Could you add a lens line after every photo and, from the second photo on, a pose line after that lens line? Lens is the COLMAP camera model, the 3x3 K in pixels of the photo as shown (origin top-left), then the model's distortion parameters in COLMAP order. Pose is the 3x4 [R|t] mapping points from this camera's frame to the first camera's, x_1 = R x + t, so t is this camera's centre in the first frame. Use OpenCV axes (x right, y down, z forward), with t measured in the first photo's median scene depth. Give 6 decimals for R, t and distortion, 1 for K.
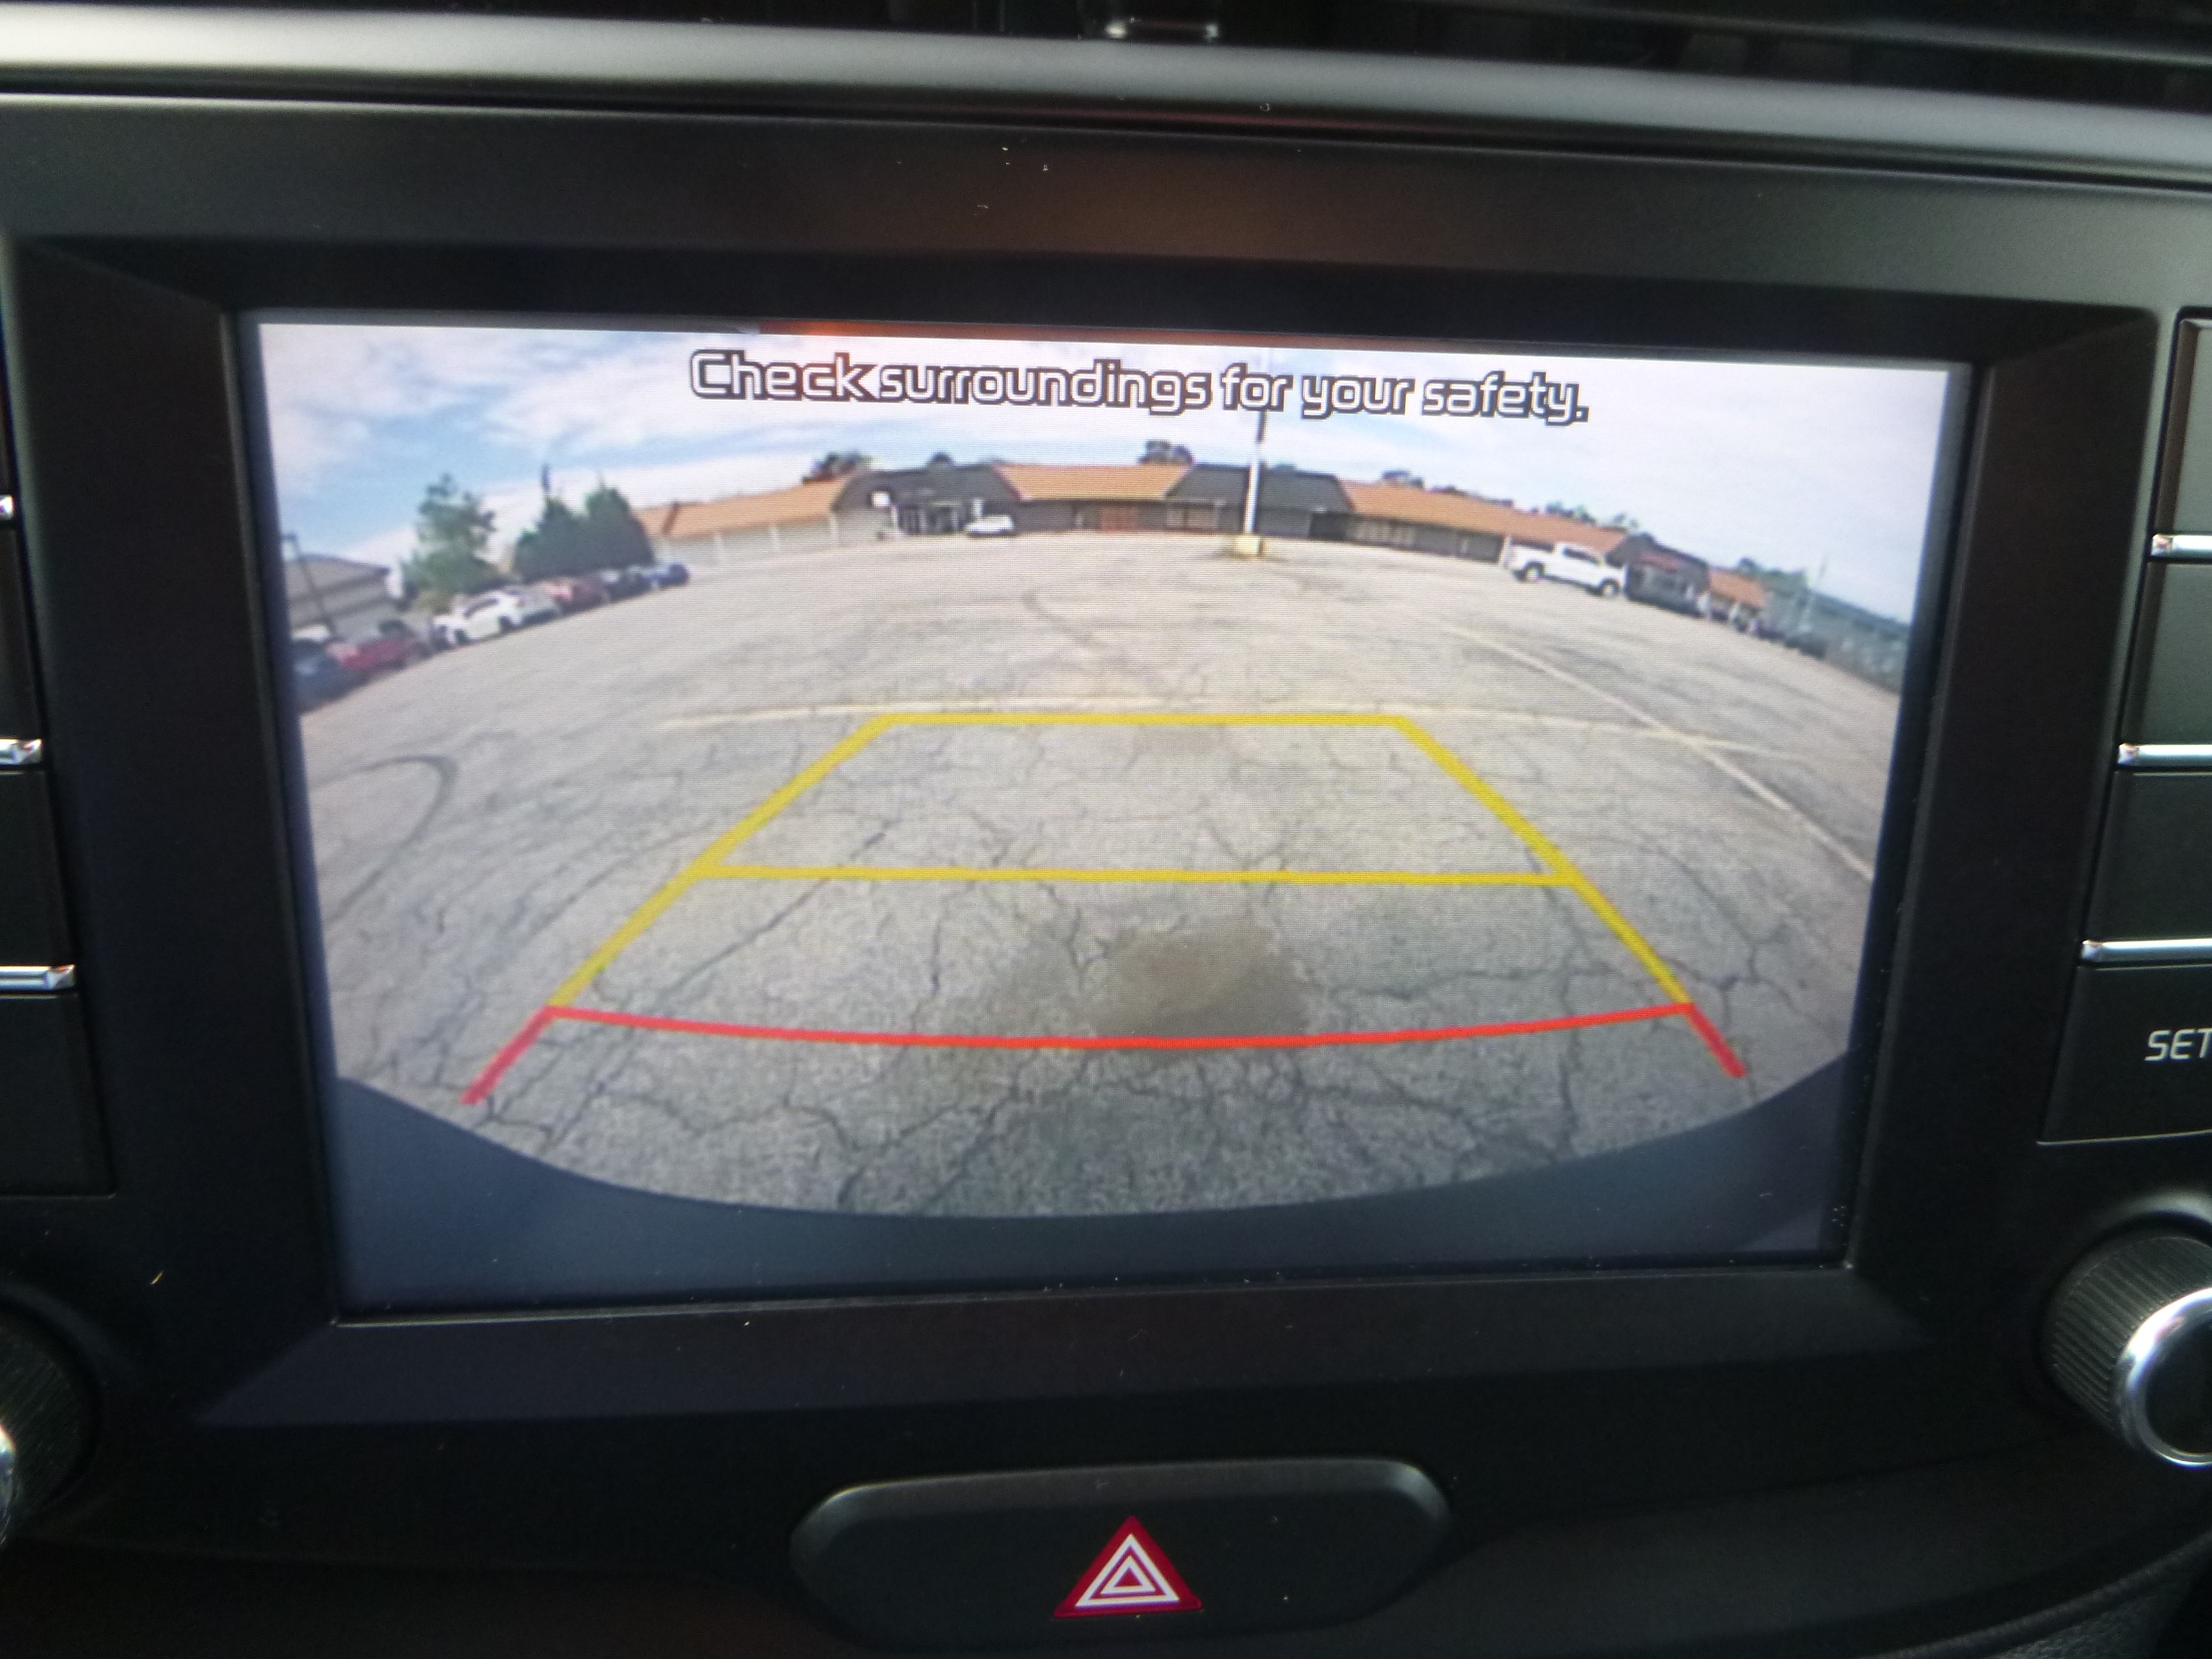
lens RADIAL K [[1600.4, 0, 1139.1], [0, 1600.4, 828.8], [0, 0, 1]] dist [0.008330, 0.003947]
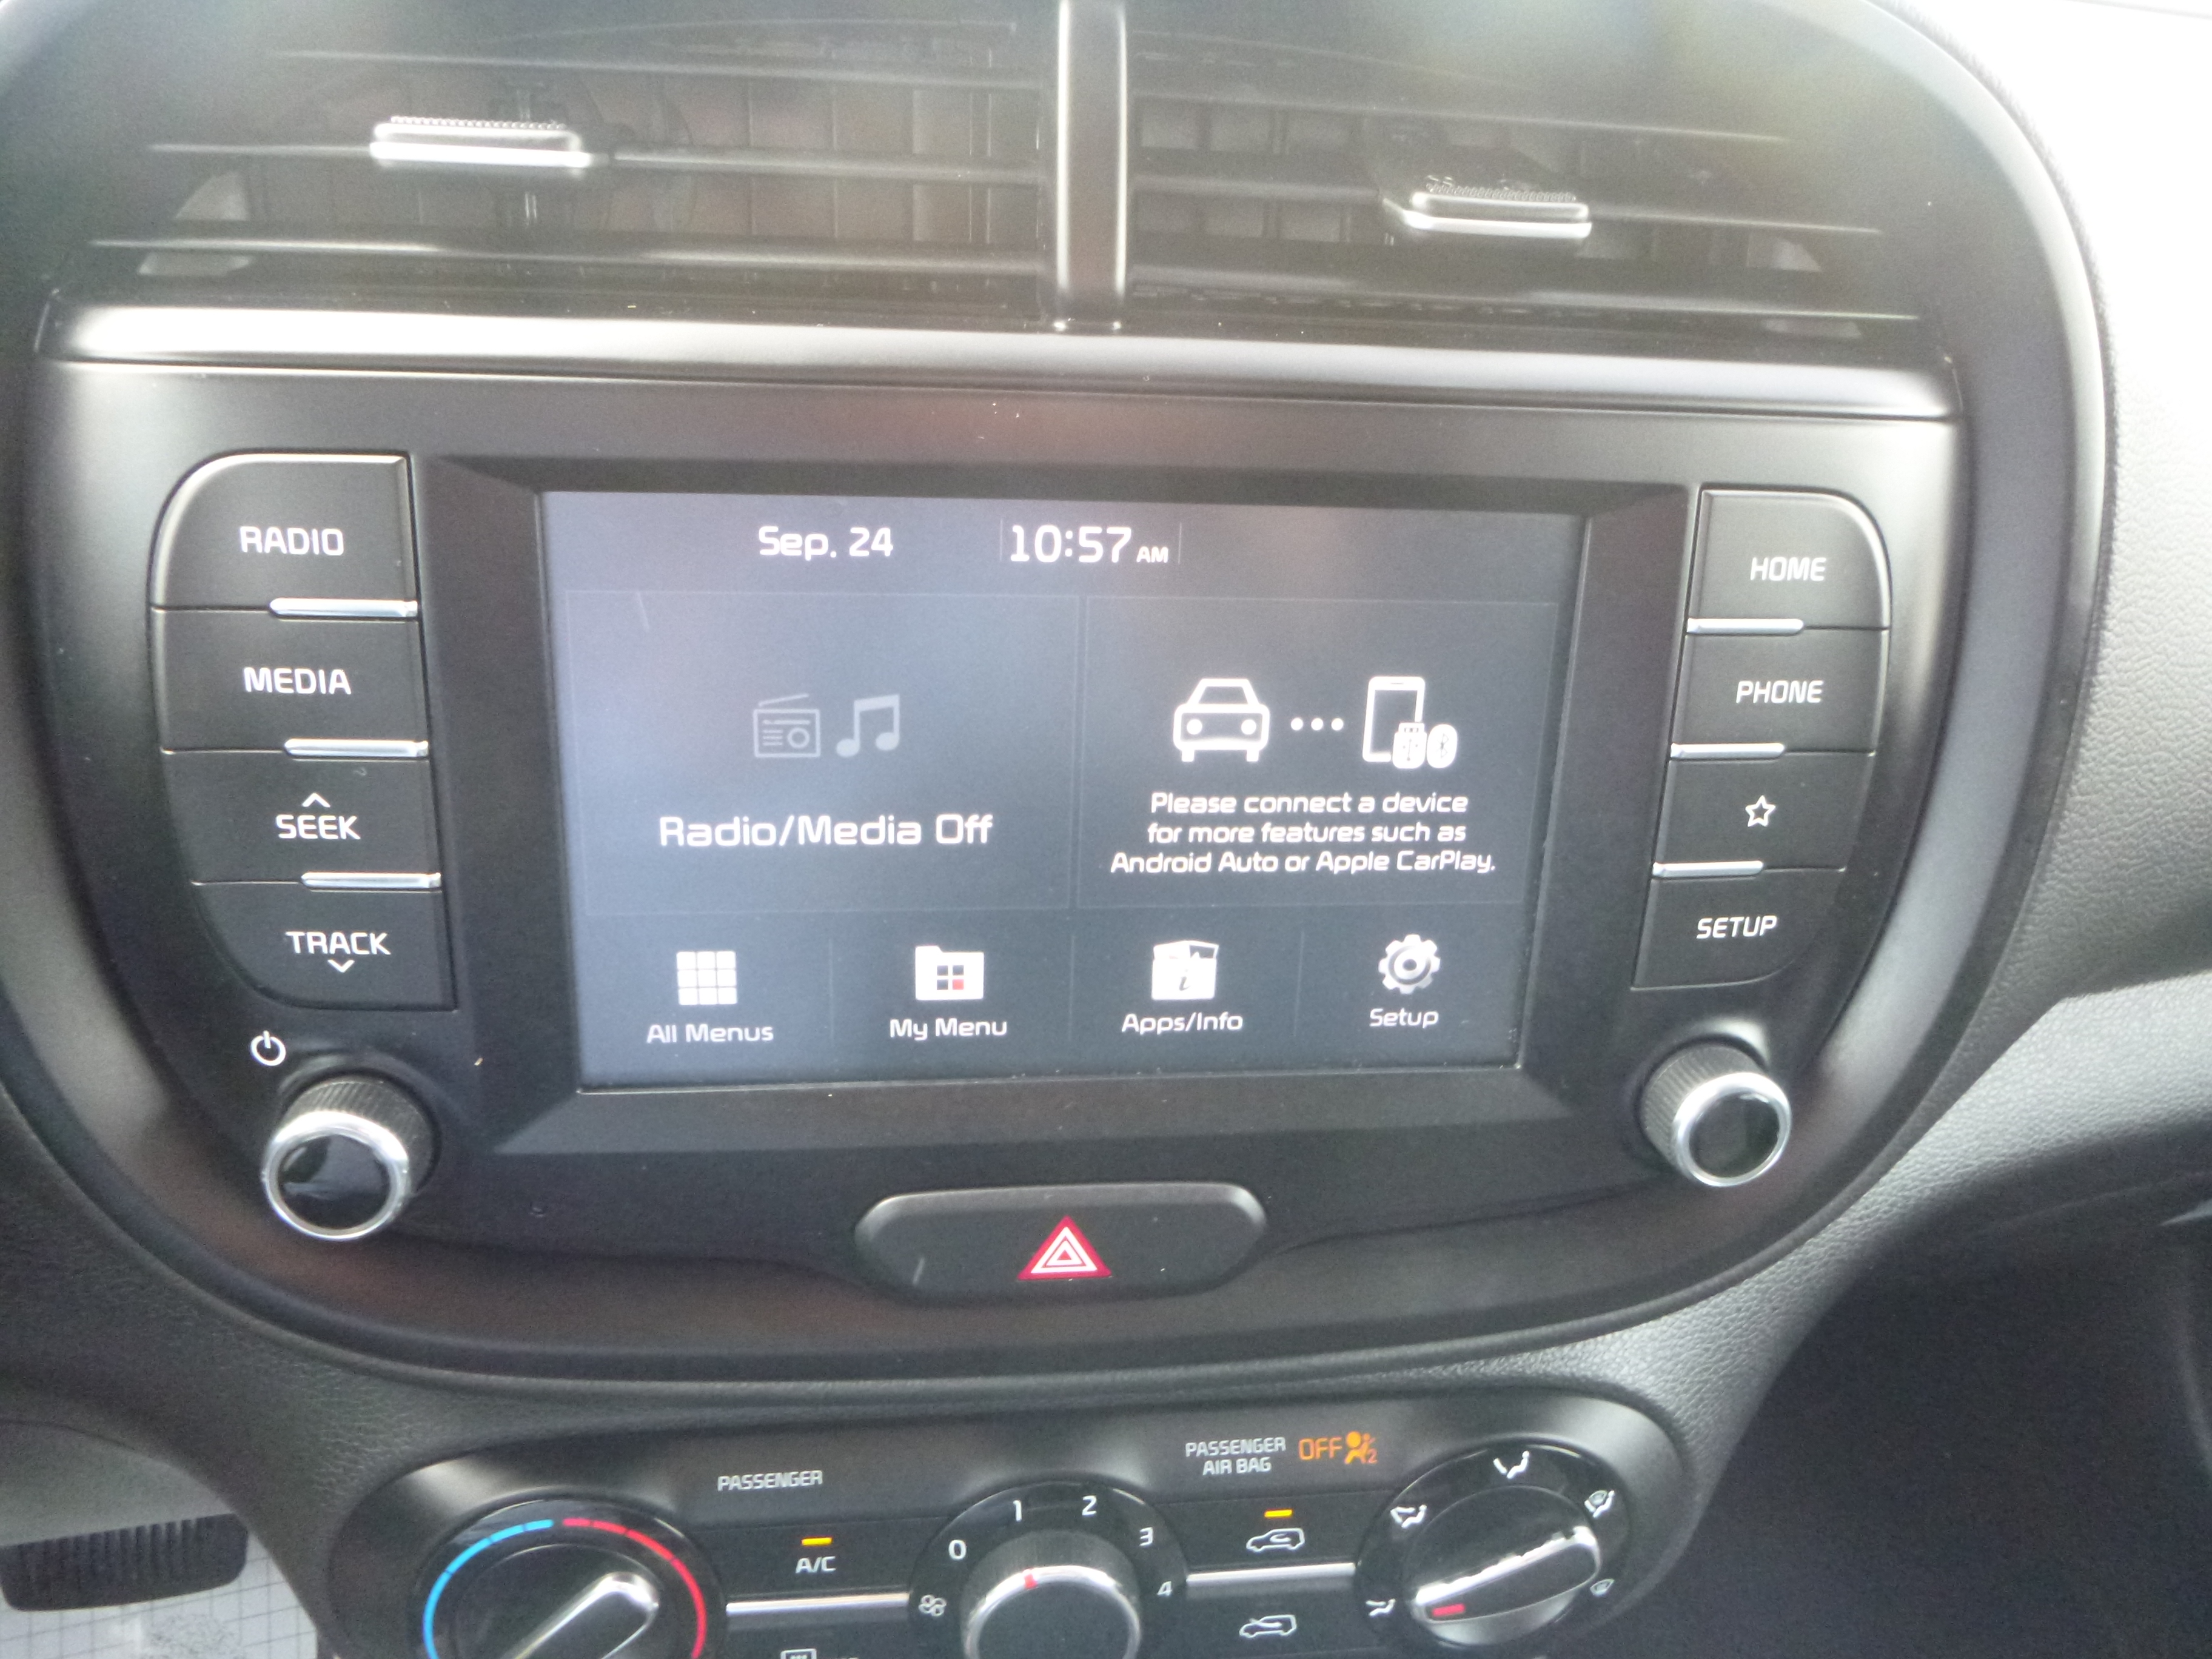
lens RADIAL K [[1610.3, 0, 1106.0], [0, 1610.3, 829.5], [0, 0, 1]] dist [-0.028306, 0.001232]
pose [[0.999892, 0.004504, 0.014019, 0.010568], [-0.005389, 0.997950, 0.063770, -0.063505], [-0.013703, -0.063839, 0.997866, -0.591183]]
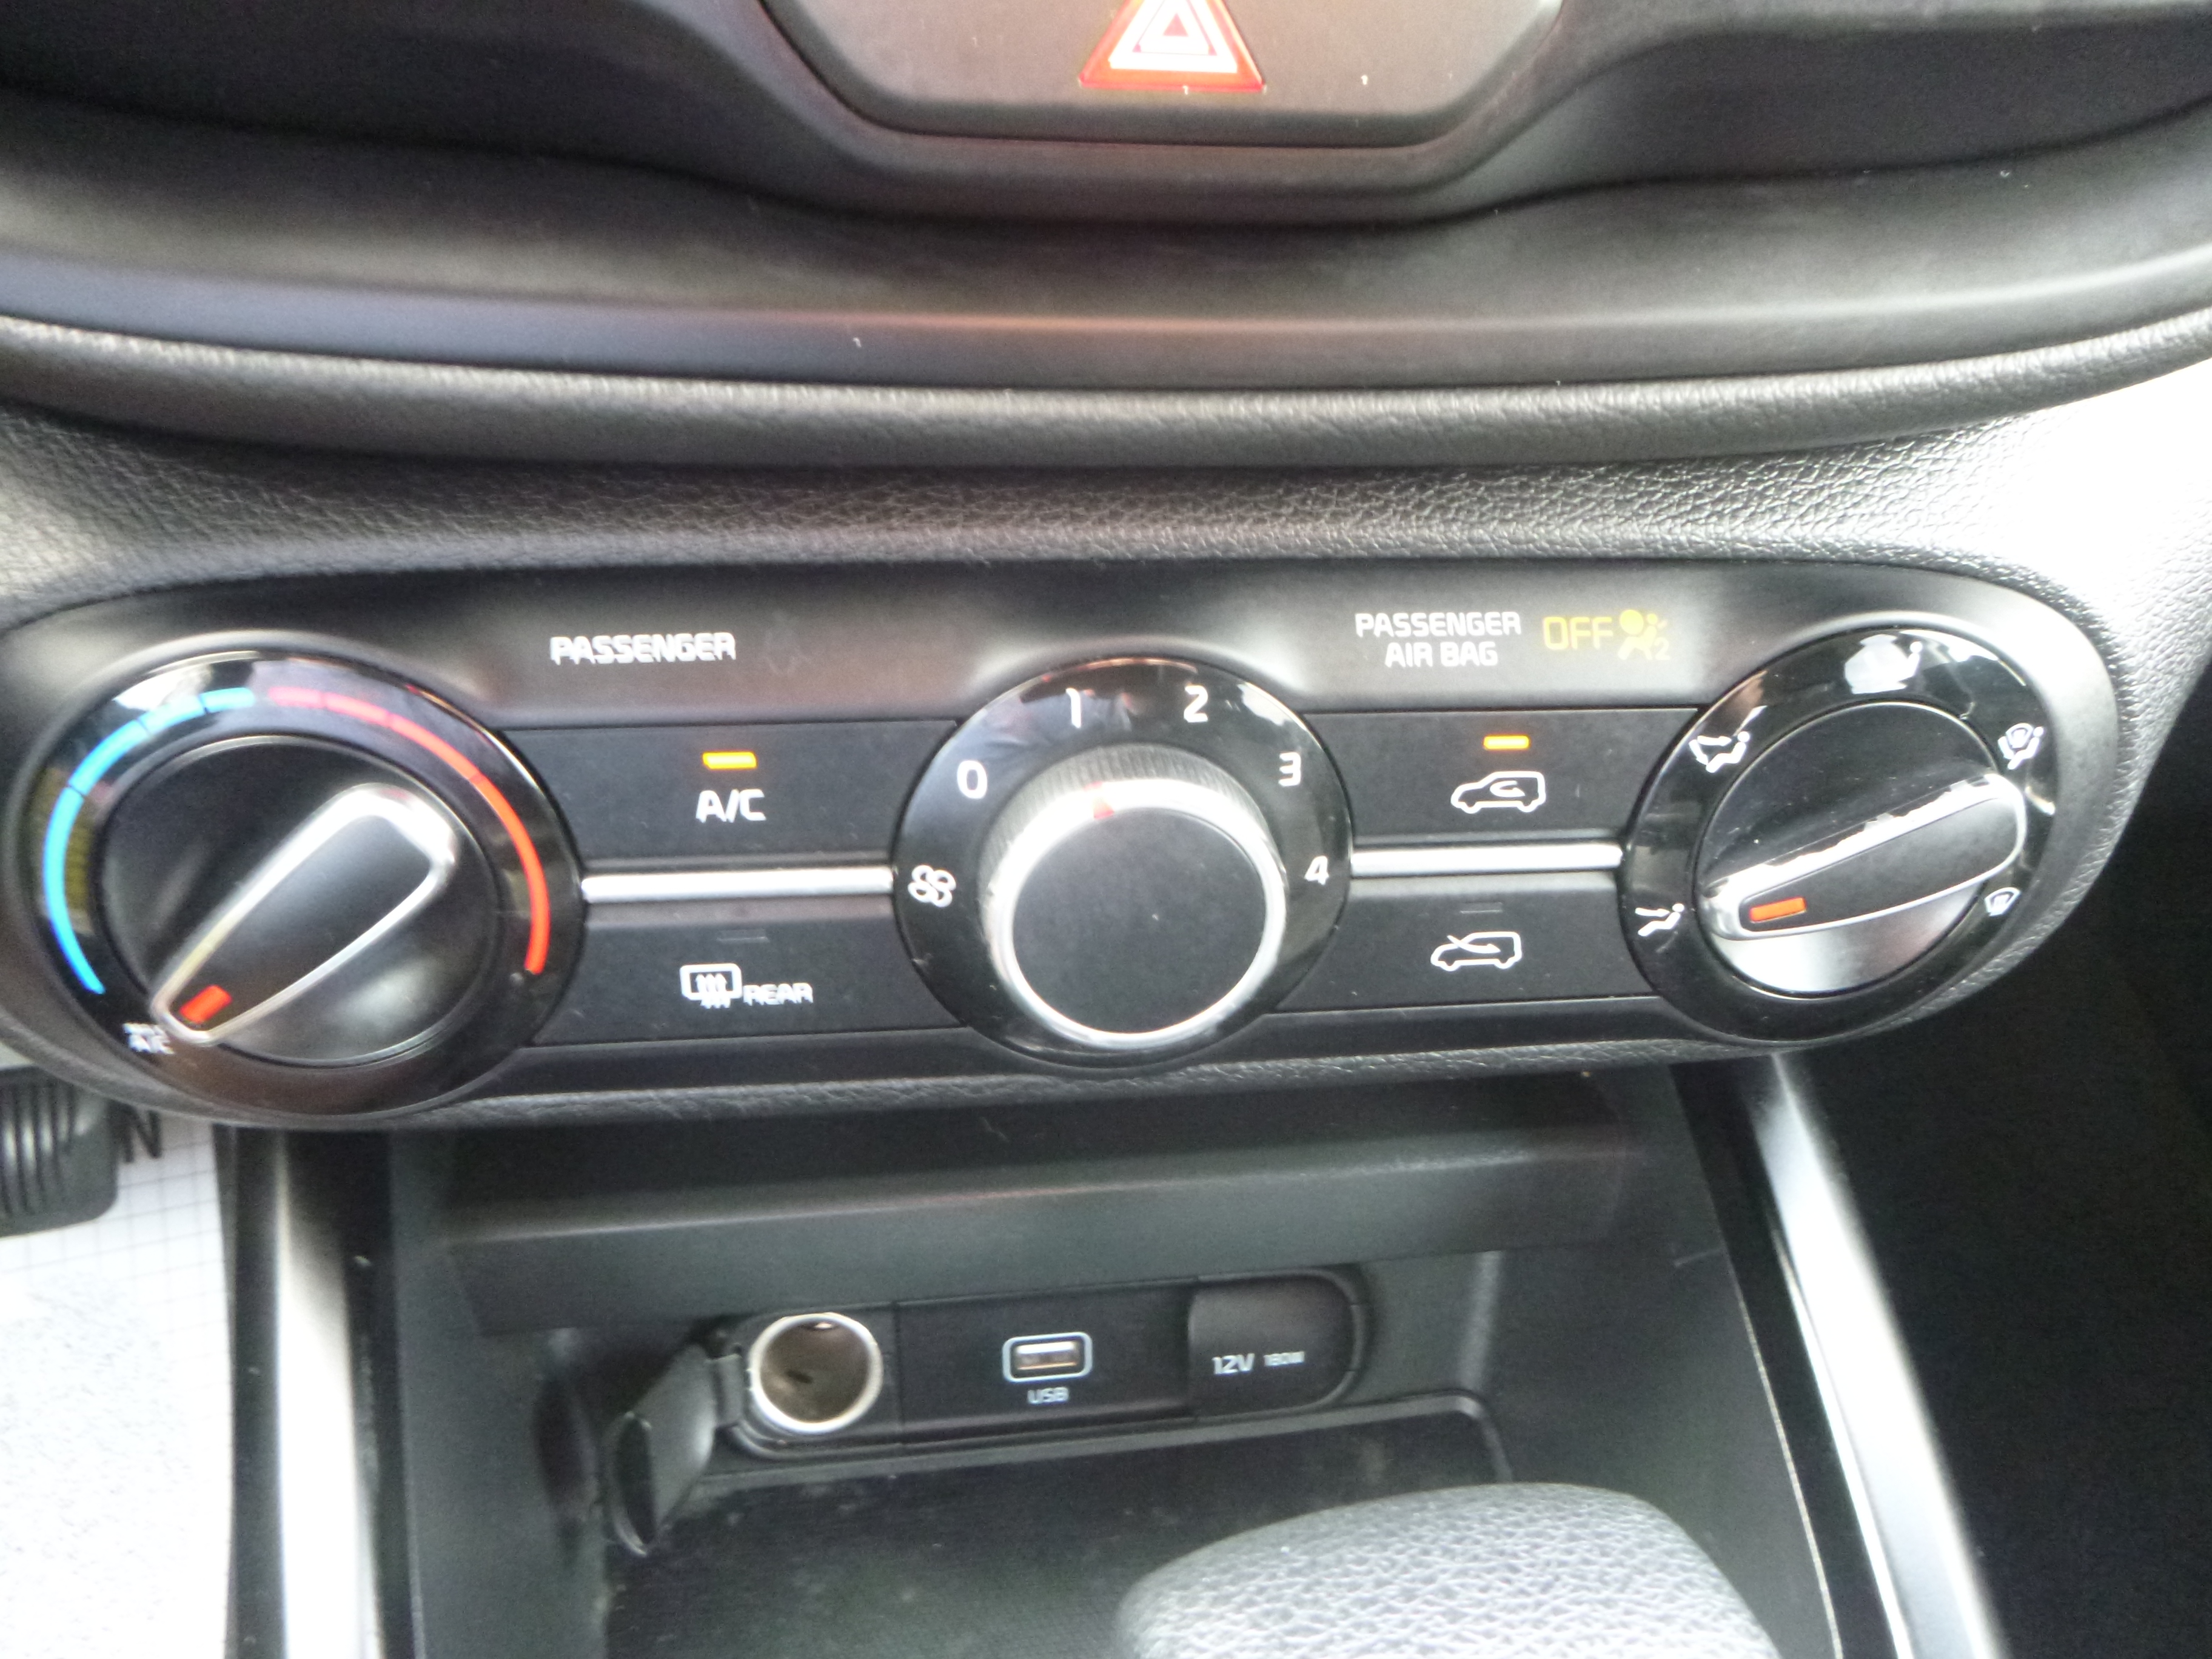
lens RADIAL K [[1610.3, 0, 1106.0], [0, 1610.3, 829.5], [0, 0, 1]] dist [-0.028306, 0.001232]
pose [[0.999845, -0.008458, 0.015428, -0.058224], [0.005453, 0.982665, 0.185308, 0.725141], [-0.016728, -0.185195, 0.982559, 0.131873]]
